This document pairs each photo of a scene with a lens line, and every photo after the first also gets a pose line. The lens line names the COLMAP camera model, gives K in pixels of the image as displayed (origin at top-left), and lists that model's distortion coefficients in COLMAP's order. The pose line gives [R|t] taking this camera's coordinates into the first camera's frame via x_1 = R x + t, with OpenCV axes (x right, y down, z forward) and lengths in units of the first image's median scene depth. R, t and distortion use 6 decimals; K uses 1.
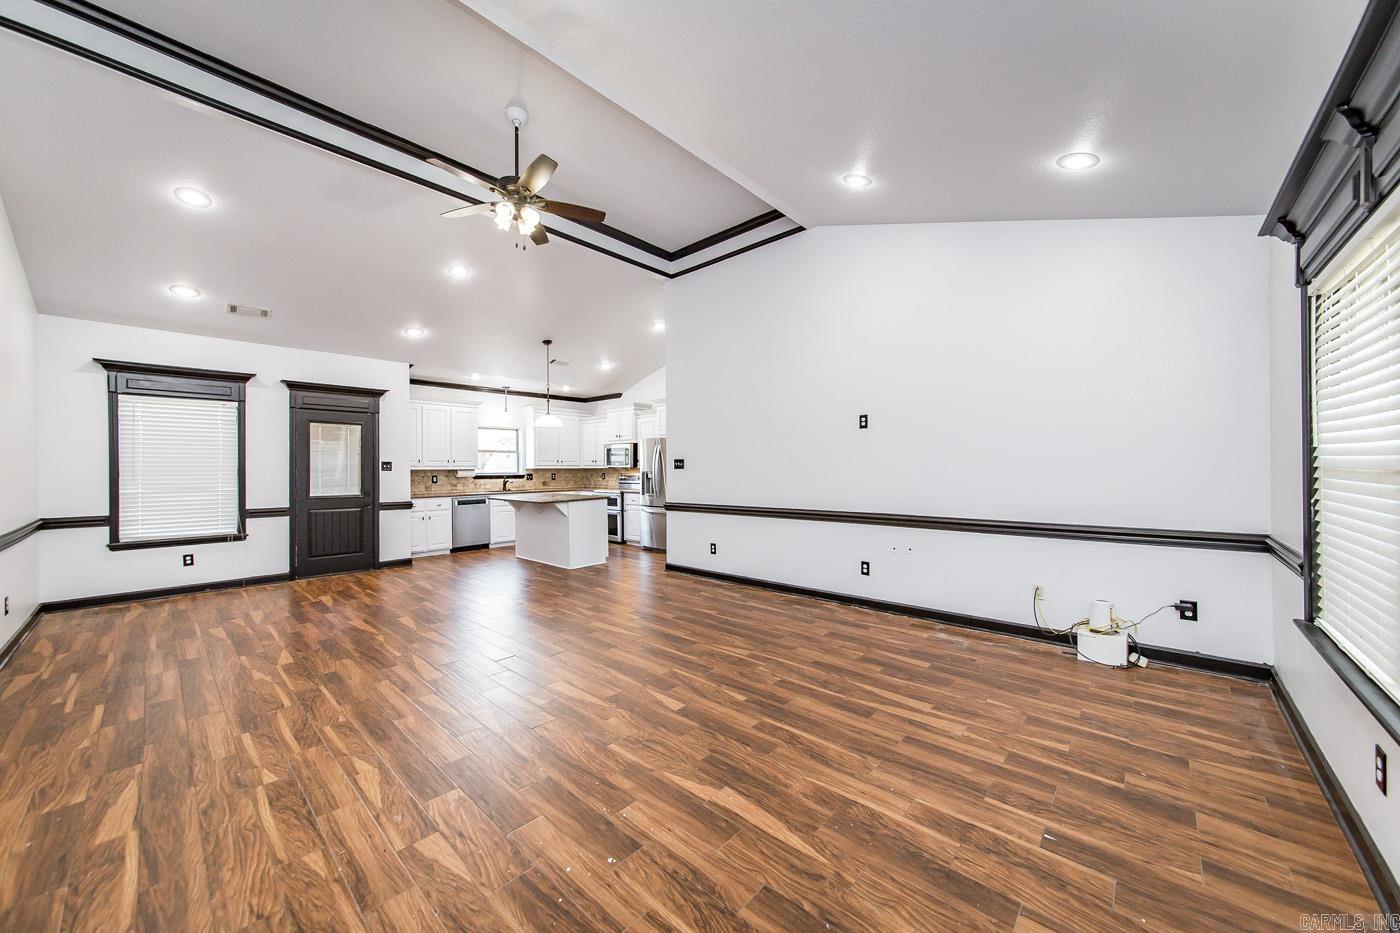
lens RADIAL K [[504.6, 0, 696.3], [0, 504.6, 469.9], [0, 0, 1]] dist [-0.008299, -0.000070]
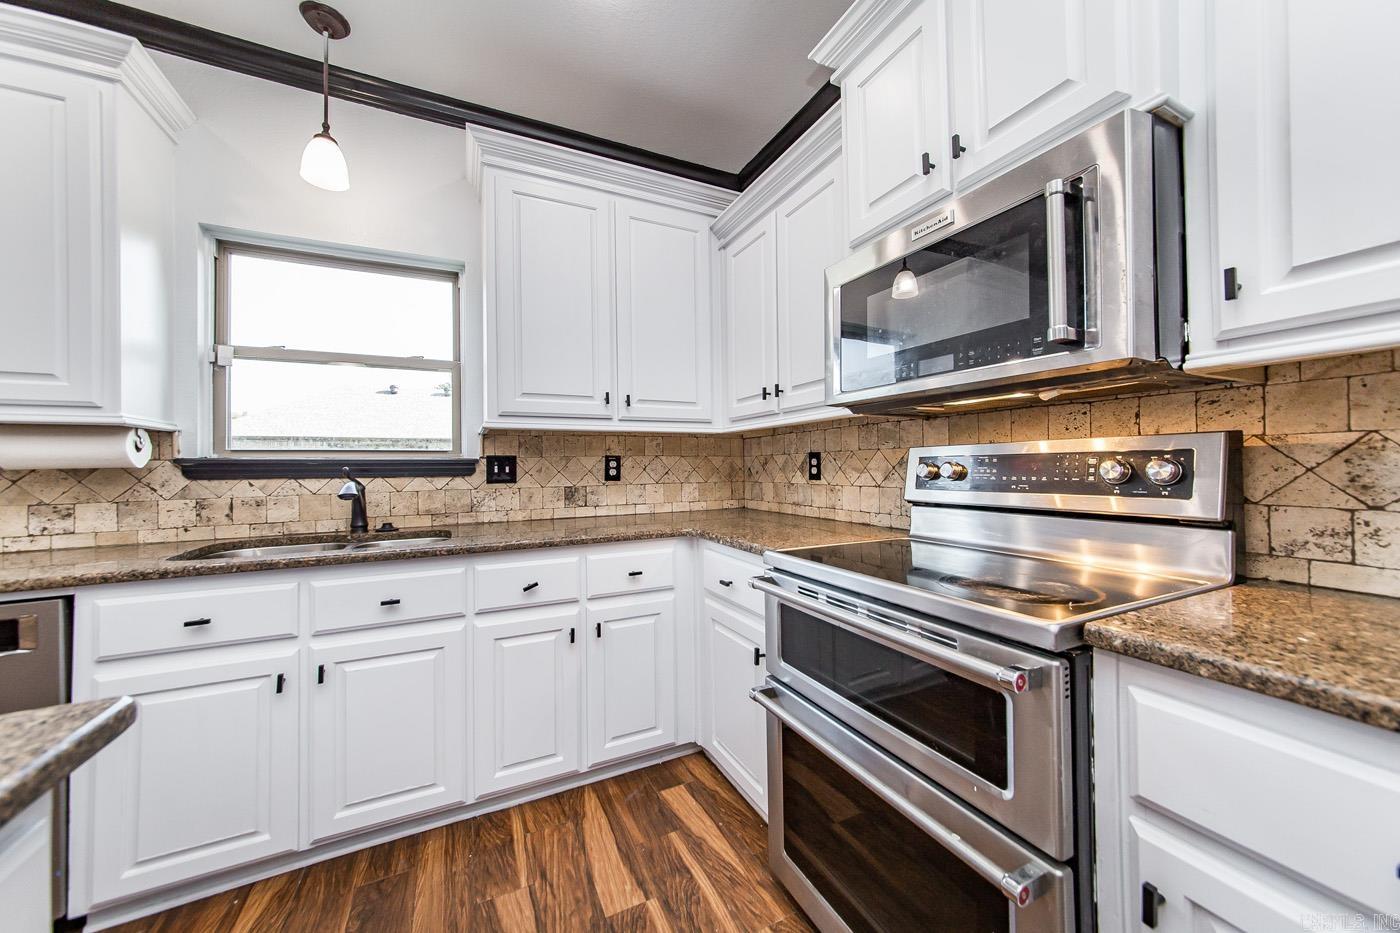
lens RADIAL K [[493.2, 0, 703.1], [0, 493.2, 463.2], [0, 0, 1]] dist [0.000907, -0.004529]
pose [[0.933823, -0.007395, -0.357660, -0.271414], [0.005561, 0.999966, -0.006156, 0.022143], [0.357693, 0.003759, 0.933832, 1.391469]]
